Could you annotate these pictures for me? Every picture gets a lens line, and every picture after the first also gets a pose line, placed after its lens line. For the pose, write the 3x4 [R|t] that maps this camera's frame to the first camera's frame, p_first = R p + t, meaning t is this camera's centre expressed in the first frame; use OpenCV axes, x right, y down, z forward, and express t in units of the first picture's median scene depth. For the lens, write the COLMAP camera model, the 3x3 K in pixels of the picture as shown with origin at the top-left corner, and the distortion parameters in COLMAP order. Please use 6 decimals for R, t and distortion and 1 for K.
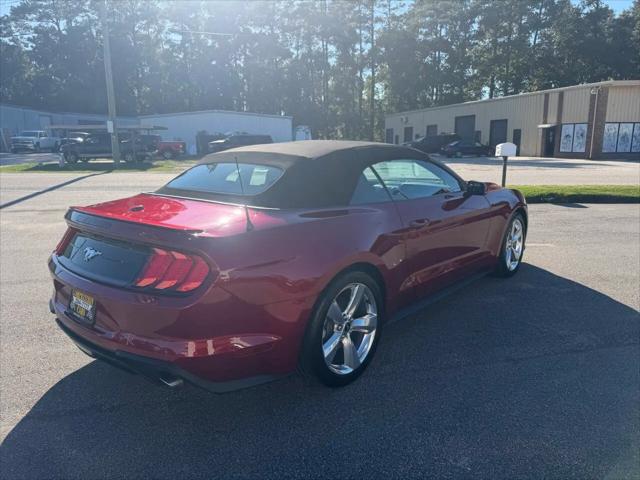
lens RADIAL K [[450.7, 0, 316.4], [0, 450.7, 237.8], [0, 0, 1]] dist [0.004770, -0.014357]
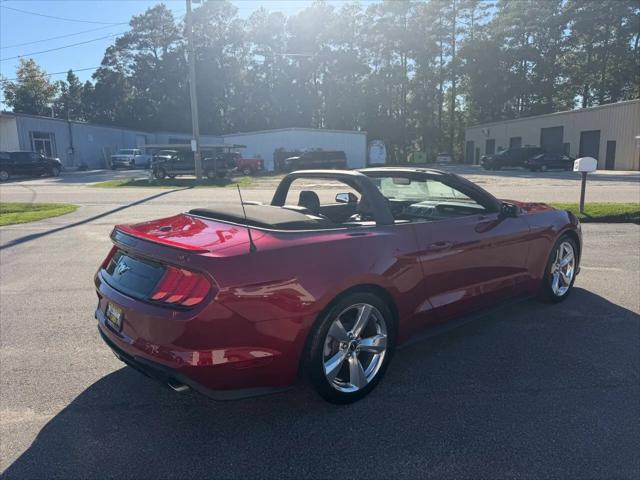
lens RADIAL K [[450.7, 0, 317.7], [0, 450.7, 241.3], [0, 0, 1]] dist [0.004770, -0.014357]
pose [[0.985914, 0.019258, -0.166143, 0.009903], [-0.023137, 0.999502, -0.021444, -0.001127], [0.165647, 0.024986, 0.985869, -0.002186]]
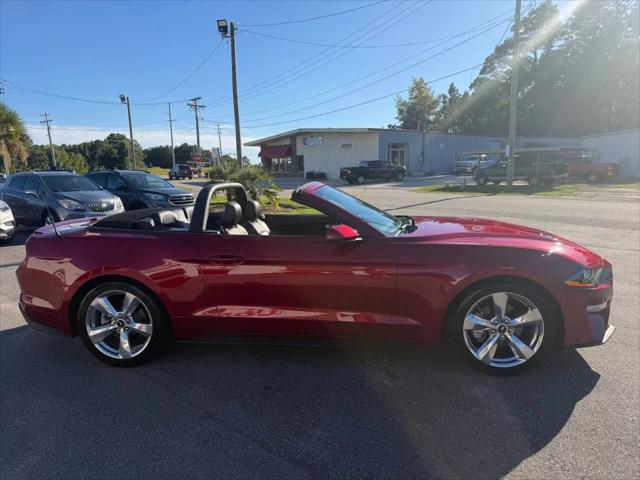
lens RADIAL K [[450.7, 0, 319.7], [0, 450.7, 245.5], [0, 0, 1]] dist [0.004770, -0.014357]
pose [[0.578544, 0.124910, -0.806030, 0.091306], [-0.148088, 0.987866, 0.046796, -0.011074], [0.802095, 0.092290, 0.590022, 0.042812]]
